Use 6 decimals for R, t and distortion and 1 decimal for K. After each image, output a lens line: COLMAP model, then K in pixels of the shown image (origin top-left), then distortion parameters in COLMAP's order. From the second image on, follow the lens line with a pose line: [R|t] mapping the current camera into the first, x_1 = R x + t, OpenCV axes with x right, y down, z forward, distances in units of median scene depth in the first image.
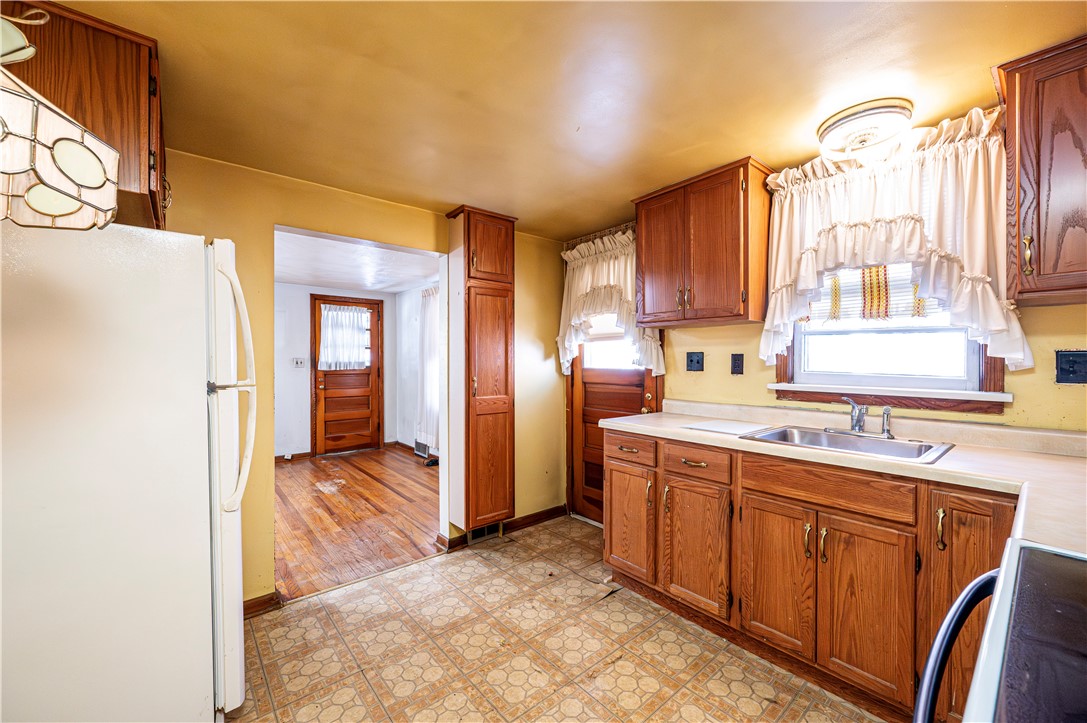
lens RADIAL K [[436.9, 0, 541.2], [0, 436.9, 362.4], [0, 0, 1]] dist [-0.000556, -0.000170]
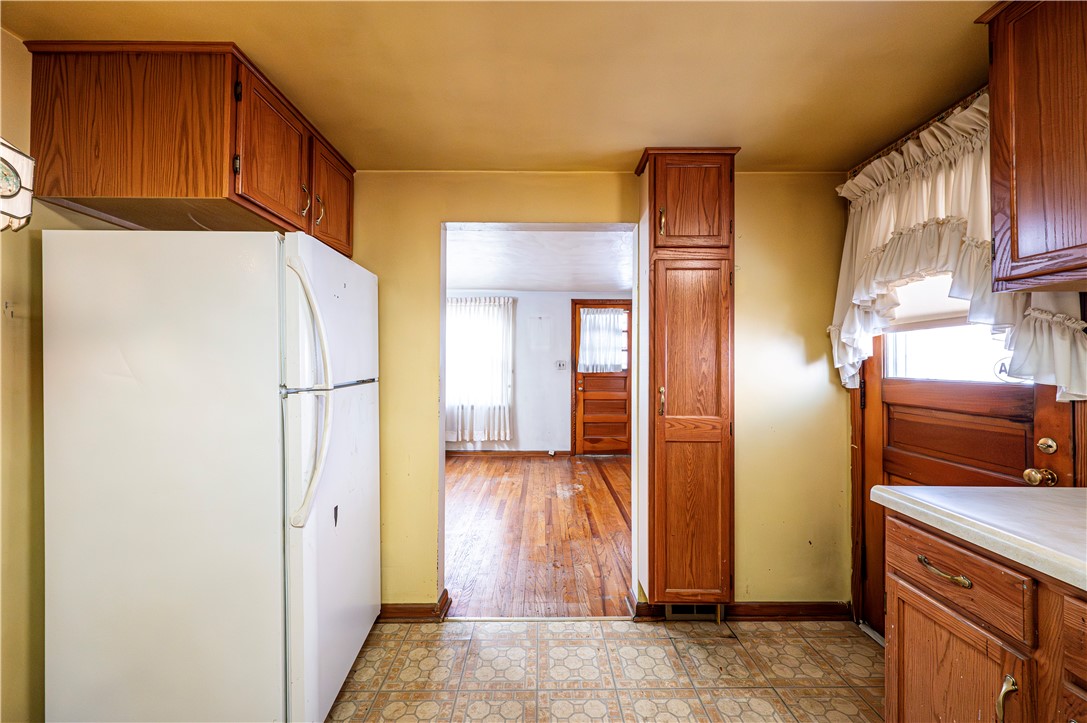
lens RADIAL K [[424.2, 0, 539.2], [0, 424.2, 359.3], [0, 0, 1]] dist [-0.001690, -0.000082]
pose [[0.762715, -0.002018, -0.646732, 0.087538], [-0.007147, 0.999908, -0.011548, -0.001385], [0.646696, 0.013429, 0.762630, 0.223181]]
